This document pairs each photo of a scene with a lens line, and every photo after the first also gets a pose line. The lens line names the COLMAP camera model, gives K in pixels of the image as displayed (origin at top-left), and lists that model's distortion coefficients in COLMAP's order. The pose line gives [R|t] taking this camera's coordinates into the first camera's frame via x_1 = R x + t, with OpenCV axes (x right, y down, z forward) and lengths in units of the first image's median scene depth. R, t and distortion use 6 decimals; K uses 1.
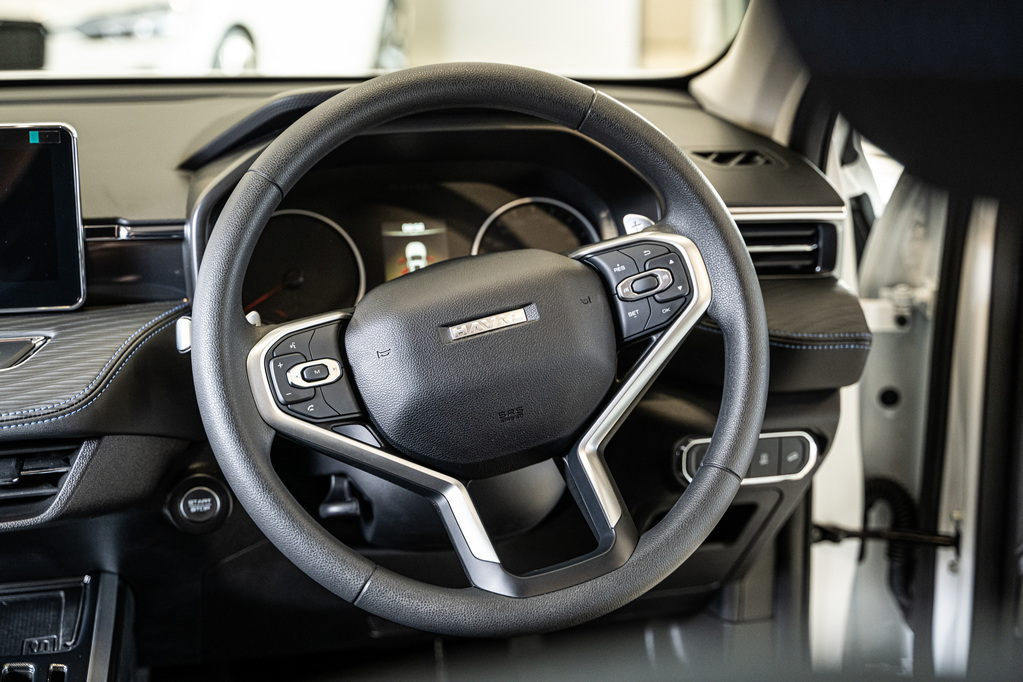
lens RADIAL K [[1550.5, 0, 509.3], [0, 1550.5, 342.0], [0, 0, 1]] dist [-0.015863, 0.000000]
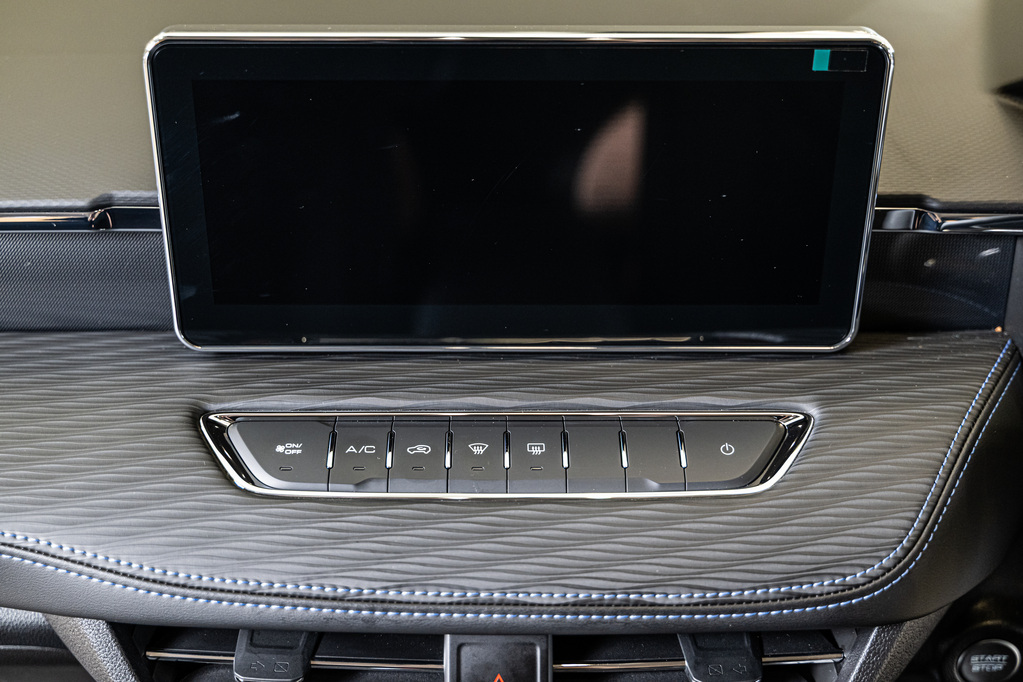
lens RADIAL K [[1303.8, 0, 511.3], [0, 1303.8, 344.2], [0, 0, 1]] dist [-0.043779, 0.000000]
pose [[0.978177, 0.103342, -0.180251, -0.320668], [-0.054535, 0.964817, 0.257204, -0.147026], [0.200489, -0.241761, 0.949398, 0.525459]]
